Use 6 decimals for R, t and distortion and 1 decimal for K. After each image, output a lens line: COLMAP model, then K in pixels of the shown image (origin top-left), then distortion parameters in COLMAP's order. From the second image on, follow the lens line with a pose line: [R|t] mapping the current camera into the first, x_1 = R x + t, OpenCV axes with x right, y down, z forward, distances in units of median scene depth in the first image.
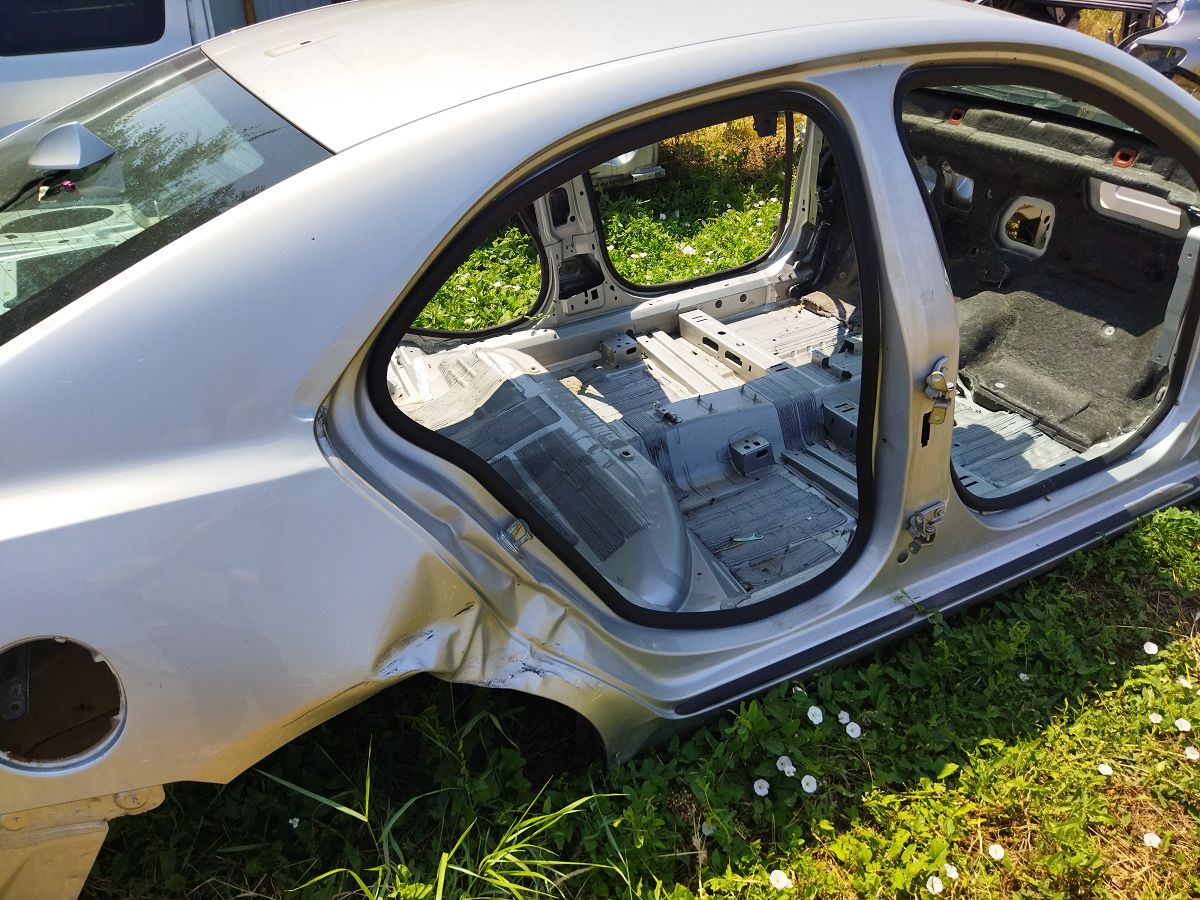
lens RADIAL K [[875.1, 0, 600.0], [0, 875.1, 450.0], [0, 0, 1]] dist [0.069841, -0.110553]
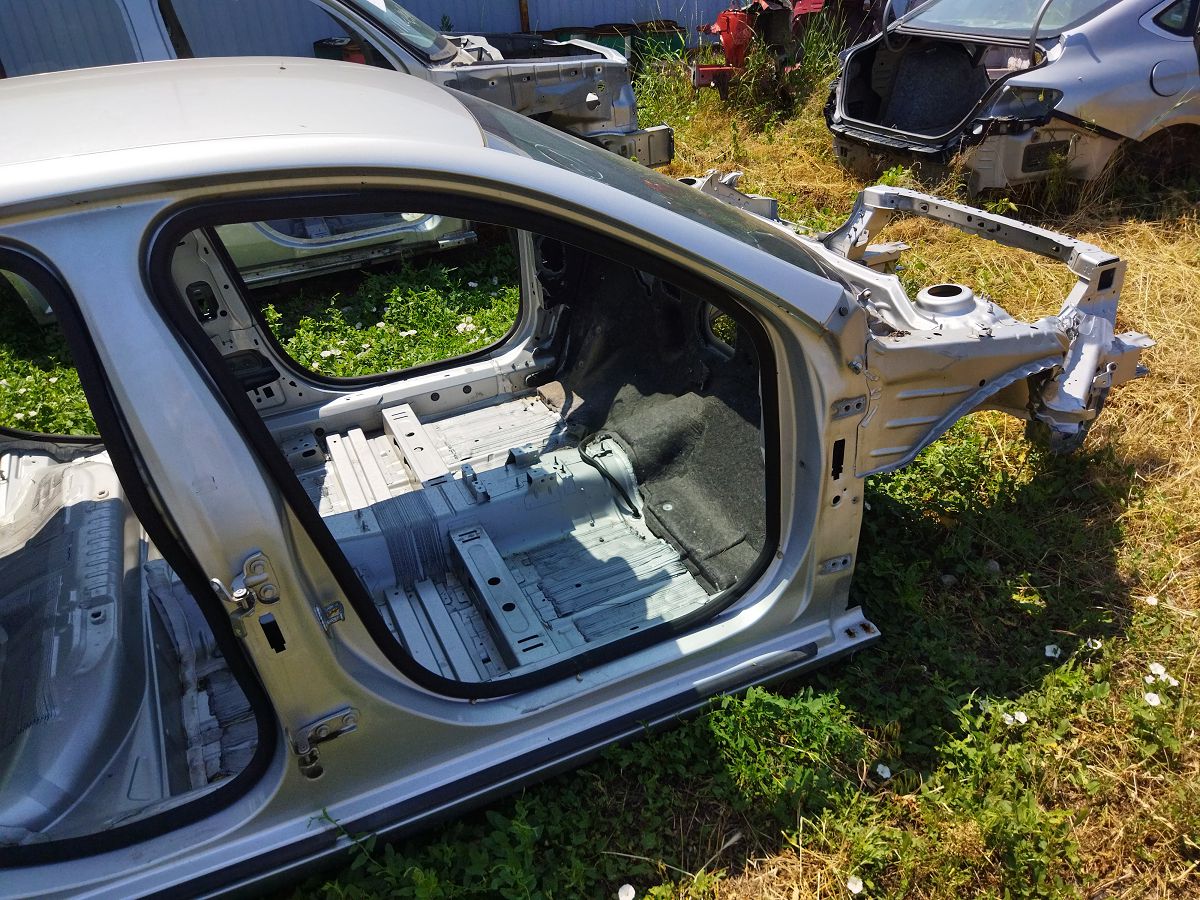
lens RADIAL K [[875.1, 0, 600.0], [0, 875.1, 450.0], [0, 0, 1]] dist [0.069841, -0.110553]
pose [[0.997235, 0.007021, -0.073976, 0.404838], [-0.008939, 0.999631, -0.025634, -0.096708], [0.073769, 0.026224, 0.996931, 0.114824]]
